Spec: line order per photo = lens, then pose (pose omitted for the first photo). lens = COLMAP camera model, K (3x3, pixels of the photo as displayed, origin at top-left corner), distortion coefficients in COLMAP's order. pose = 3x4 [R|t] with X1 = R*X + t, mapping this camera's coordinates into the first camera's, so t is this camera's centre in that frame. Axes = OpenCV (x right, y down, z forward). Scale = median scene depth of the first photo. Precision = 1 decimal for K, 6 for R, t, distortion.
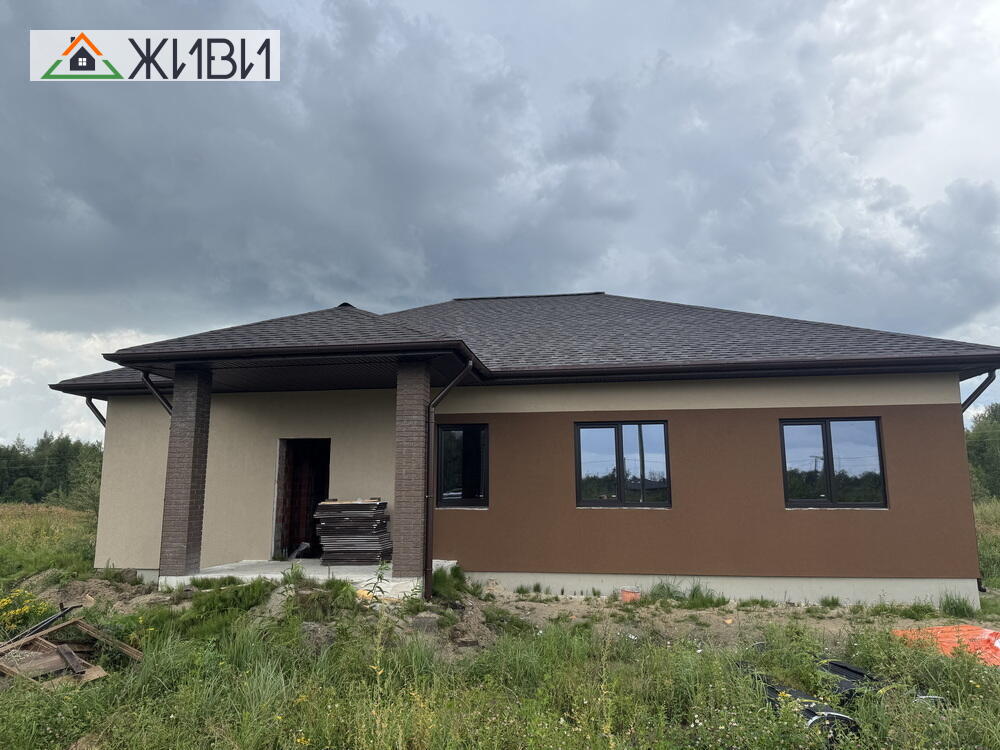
lens RADIAL K [[686.1, 0, 500.0], [0, 686.1, 375.0], [0, 0, 1]] dist [0.056223, 0.000053]
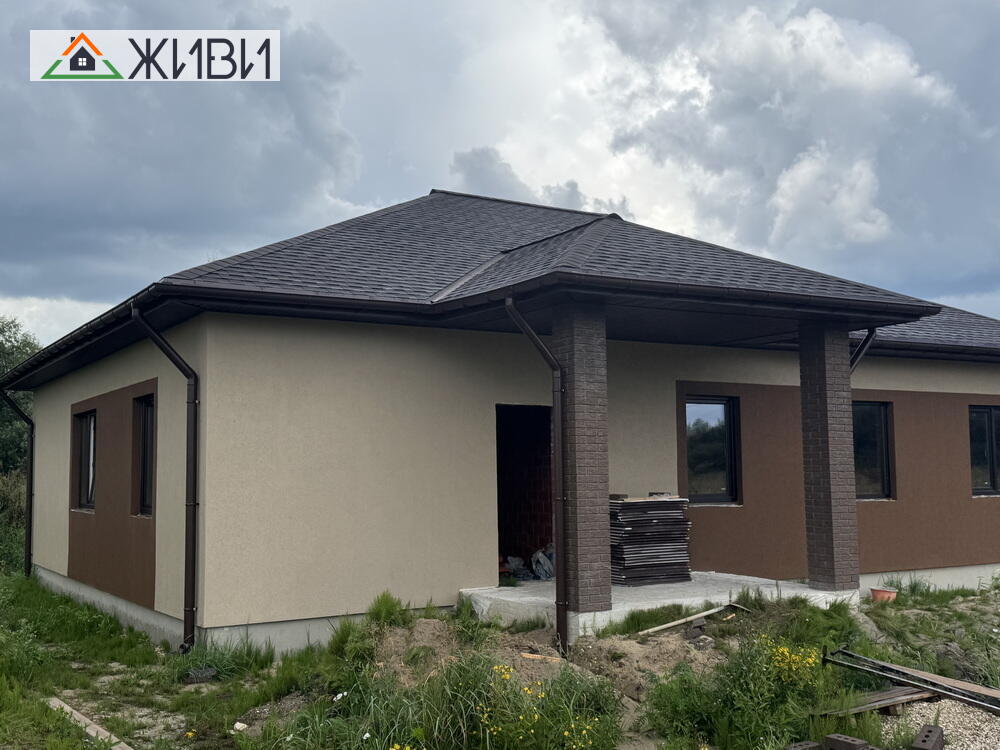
lens RADIAL K [[1089.7, 0, 500.5], [0, 1089.7, 393.0], [0, 0, 1]] dist [0.159518, -0.020497]
pose [[0.758145, 0.039727, 0.650874, -1.103109], [-0.100085, 0.993405, 0.055946, 0.025928], [-0.644359, -0.107558, 0.757121, 0.246894]]
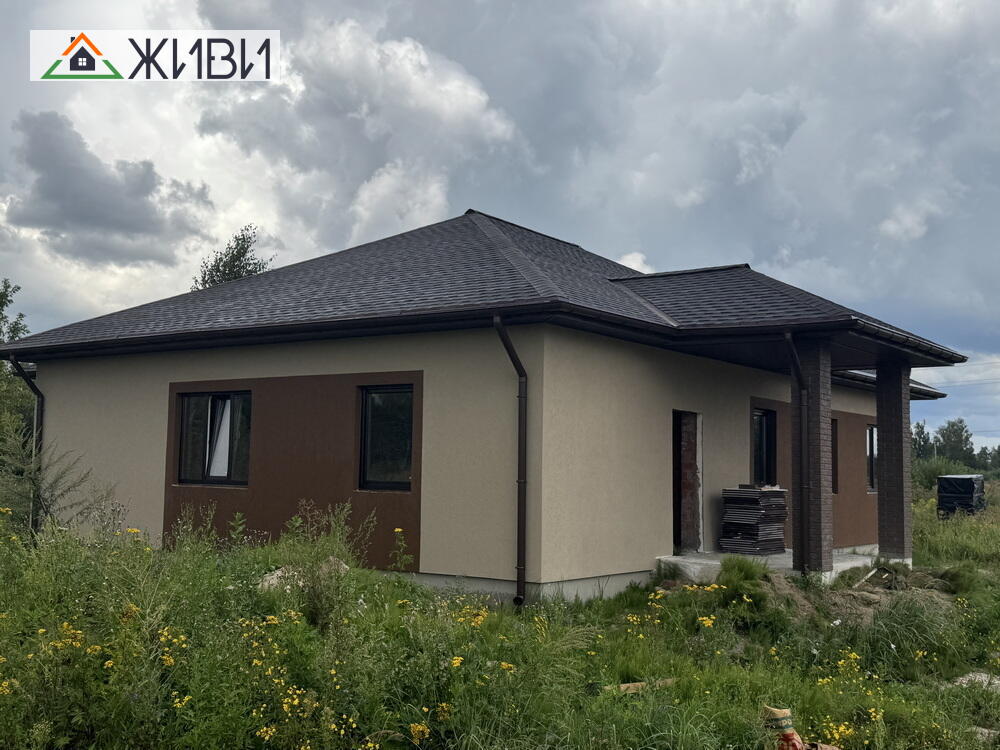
lens RADIAL K [[1089.7, 0, 500.5], [0, 1089.7, 393.0], [0, 0, 1]] dist [0.159518, -0.020497]
pose [[0.448880, 0.073935, 0.890528, -1.735959], [-0.171833, 0.985114, 0.004826, 0.113354], [-0.876915, -0.155189, 0.454903, 0.669132]]
